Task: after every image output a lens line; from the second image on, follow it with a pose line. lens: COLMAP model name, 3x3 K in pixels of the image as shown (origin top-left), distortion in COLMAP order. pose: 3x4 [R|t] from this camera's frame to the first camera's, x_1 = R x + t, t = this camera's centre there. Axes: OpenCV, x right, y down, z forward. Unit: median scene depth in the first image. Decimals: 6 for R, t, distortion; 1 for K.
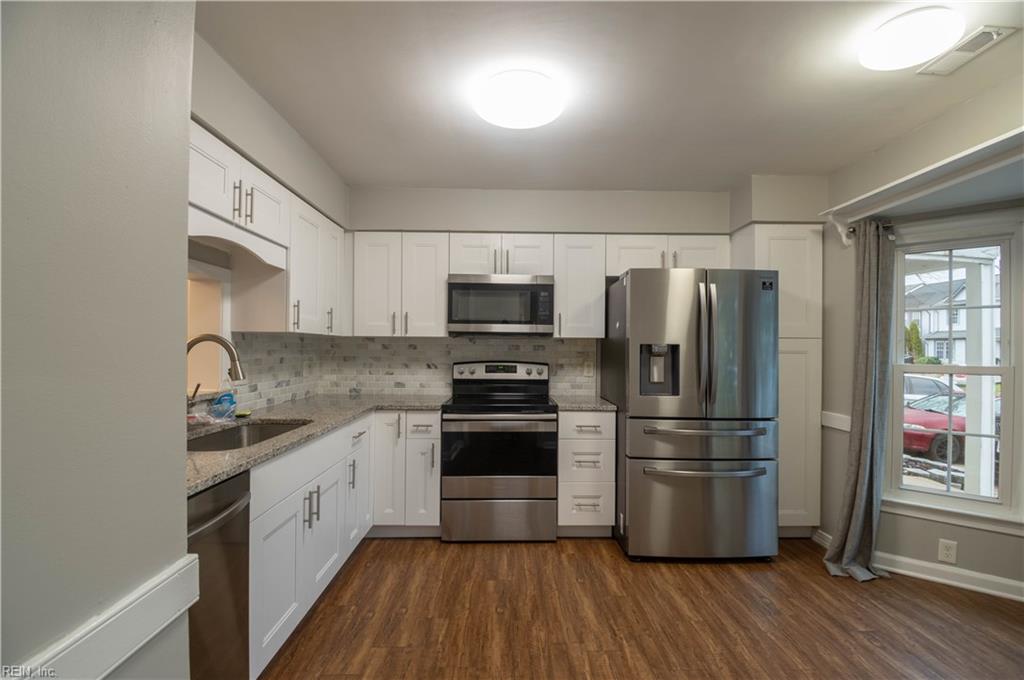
lens RADIAL K [[452.8, 0, 519.0], [0, 452.8, 342.8], [0, 0, 1]] dist [-0.002481, -0.004396]
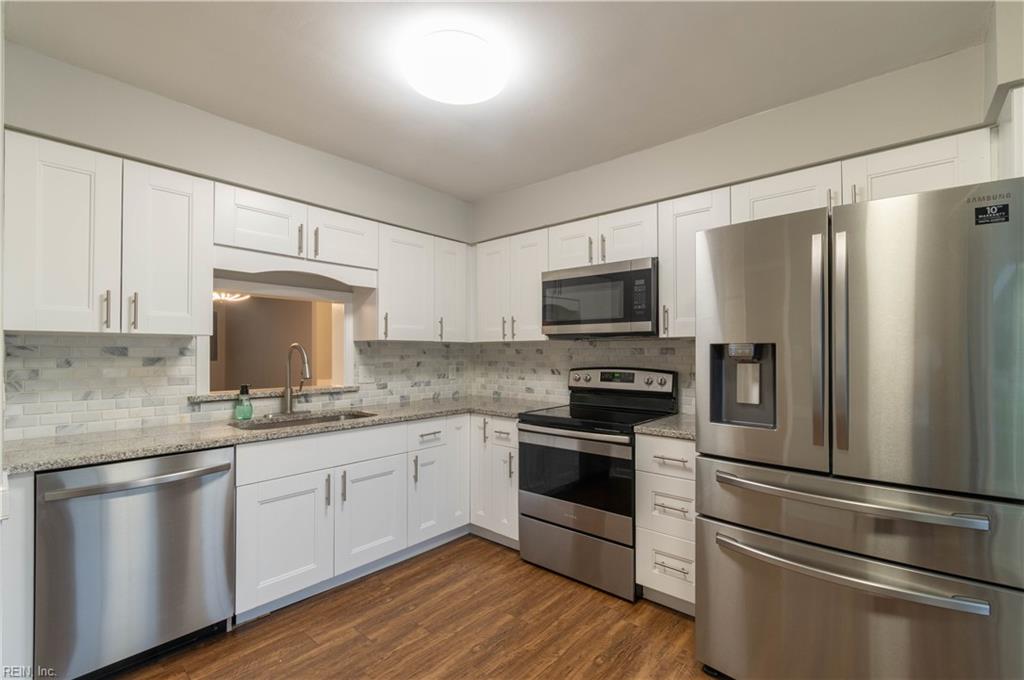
lens RADIAL K [[452.8, 0, 512.9], [0, 452.8, 347.5], [0, 0, 1]] dist [-0.002481, -0.004396]
pose [[0.737340, -0.015673, -0.675340, 0.452291], [0.014751, 0.999866, -0.007100, 0.007525], [0.675361, -0.004727, 0.737472, 0.293427]]
